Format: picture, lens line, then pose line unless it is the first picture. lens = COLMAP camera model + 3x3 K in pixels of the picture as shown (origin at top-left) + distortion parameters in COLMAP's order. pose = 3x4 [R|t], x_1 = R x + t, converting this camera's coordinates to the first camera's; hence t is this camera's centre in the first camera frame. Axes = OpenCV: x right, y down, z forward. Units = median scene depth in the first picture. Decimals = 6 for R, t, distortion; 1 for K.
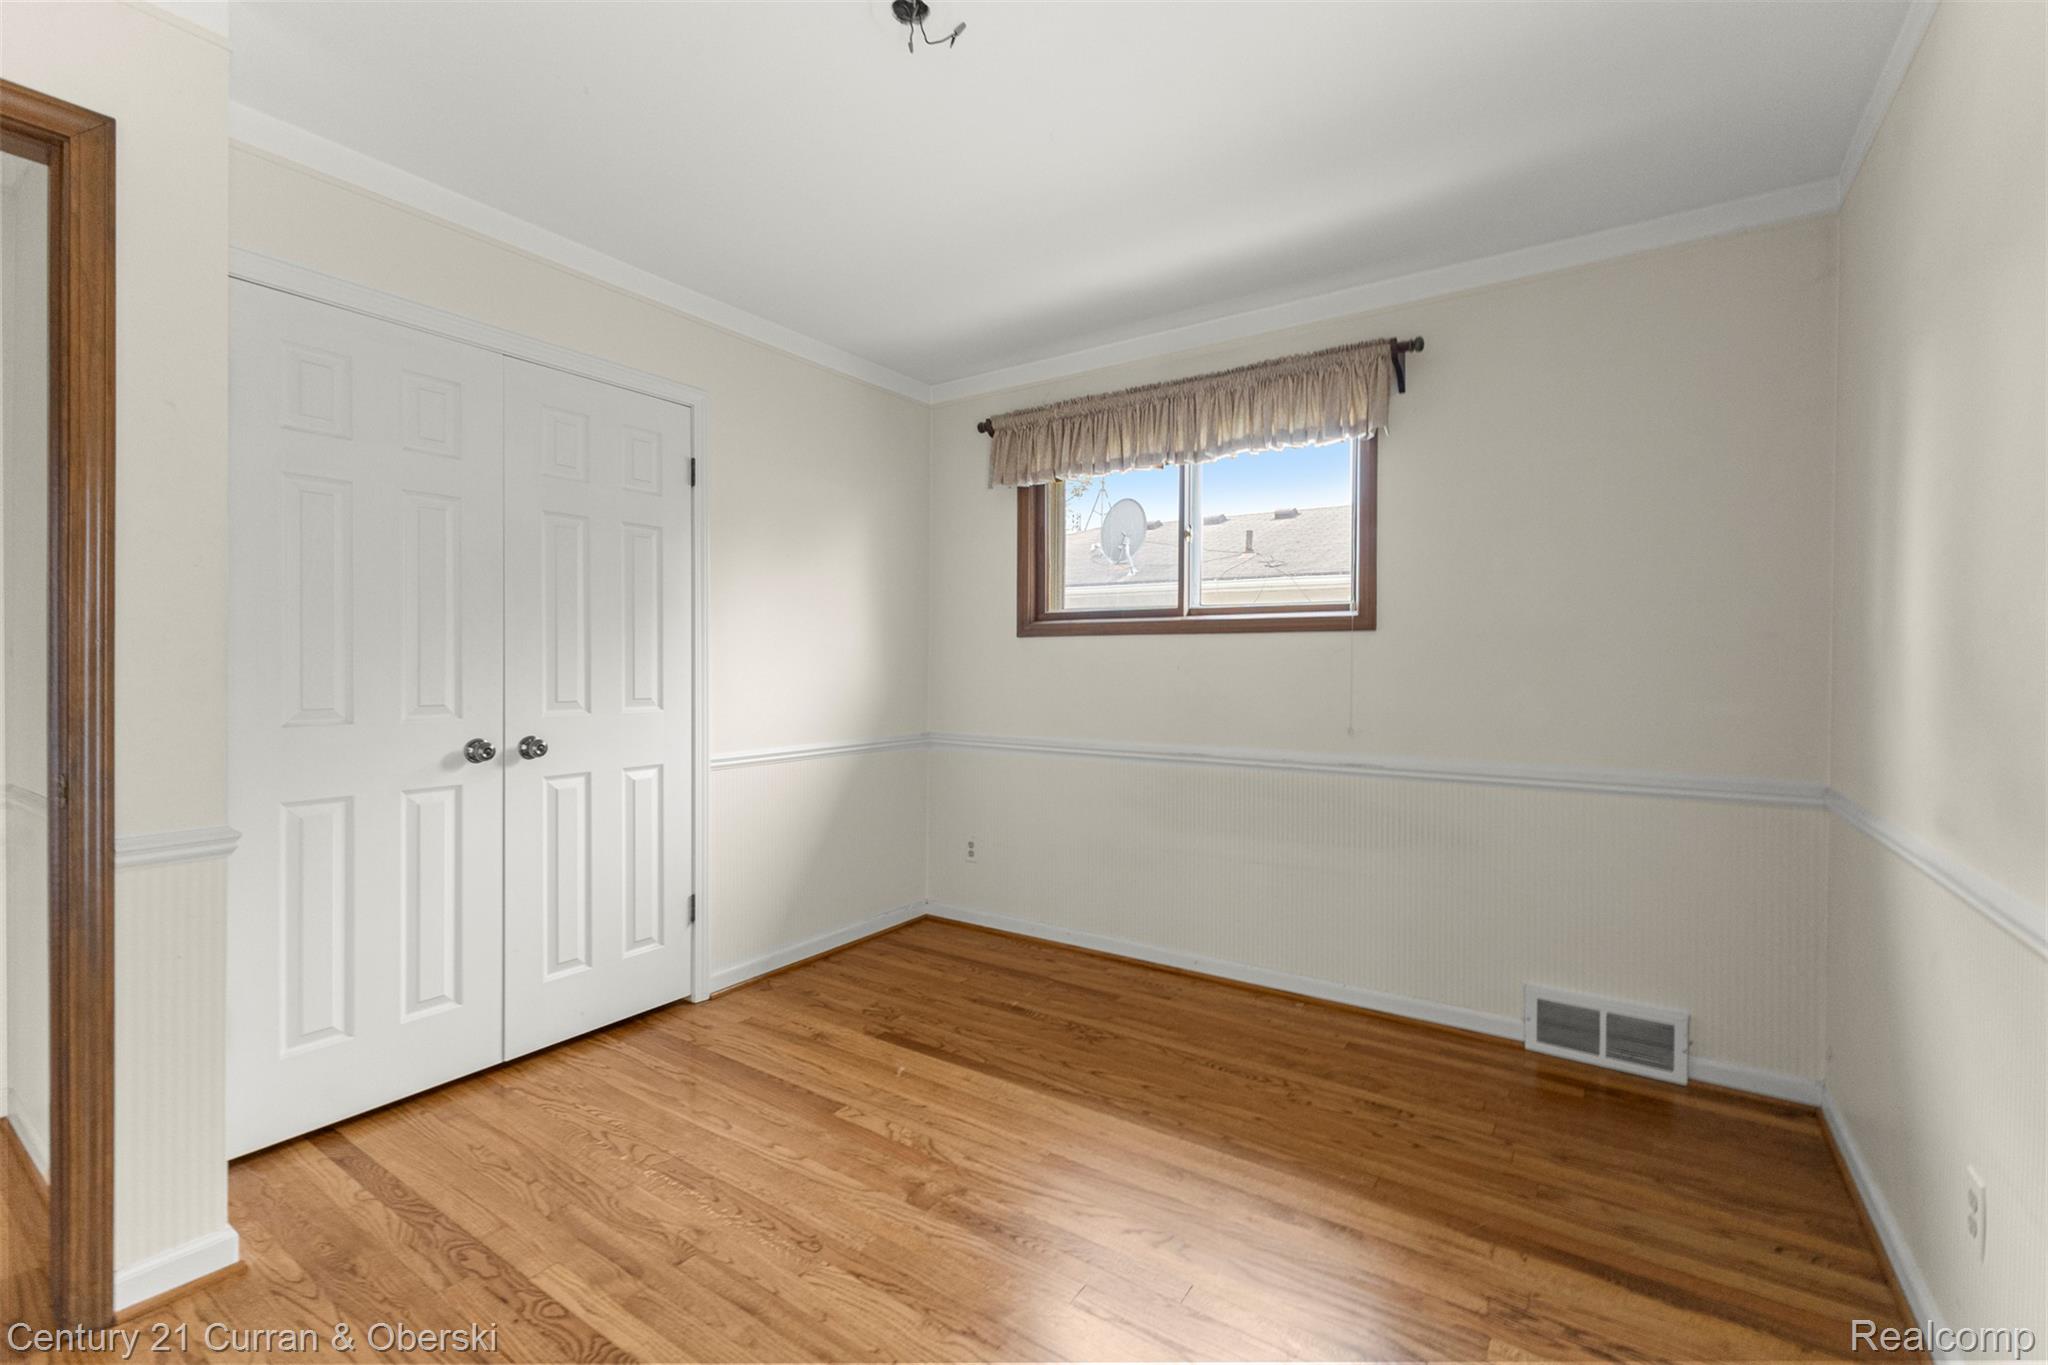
lens RADIAL K [[888.4, 0, 1034.1], [0, 888.4, 691.4], [0, 0, 1]] dist [0.009681, -0.001150]
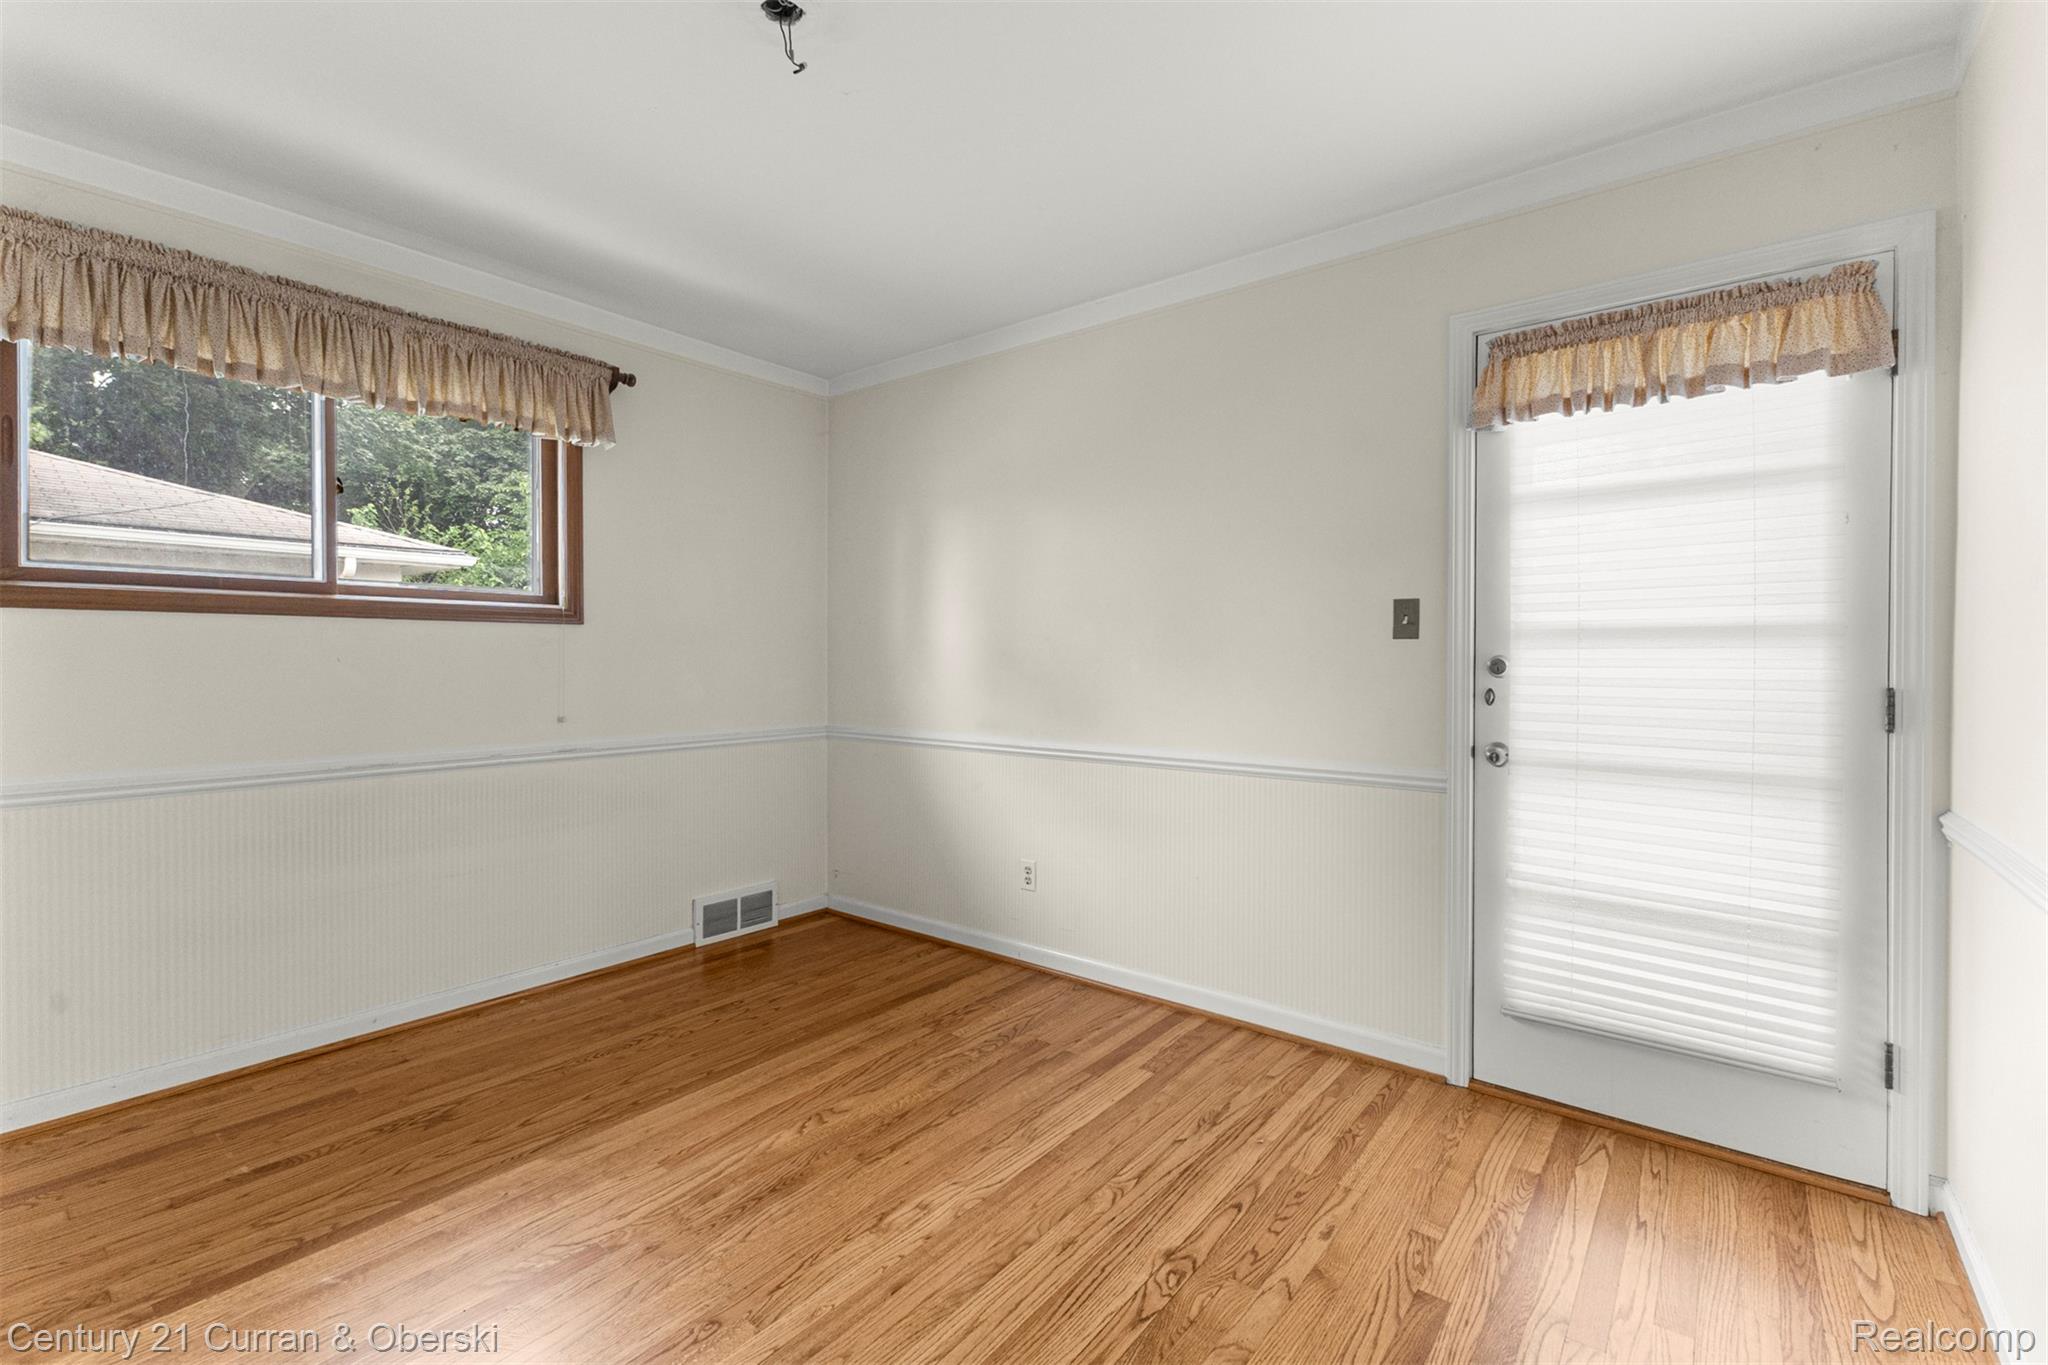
lens RADIAL K [[888.4, 0, 1034.1], [0, 888.4, 691.4], [0, 0, 1]] dist [0.009681, -0.001150]
pose [[0.065087, -0.041269, 0.997026, -0.709903], [0.029370, 0.998791, 0.039425, -0.013845], [-0.997447, 0.026717, 0.066220, 0.406908]]
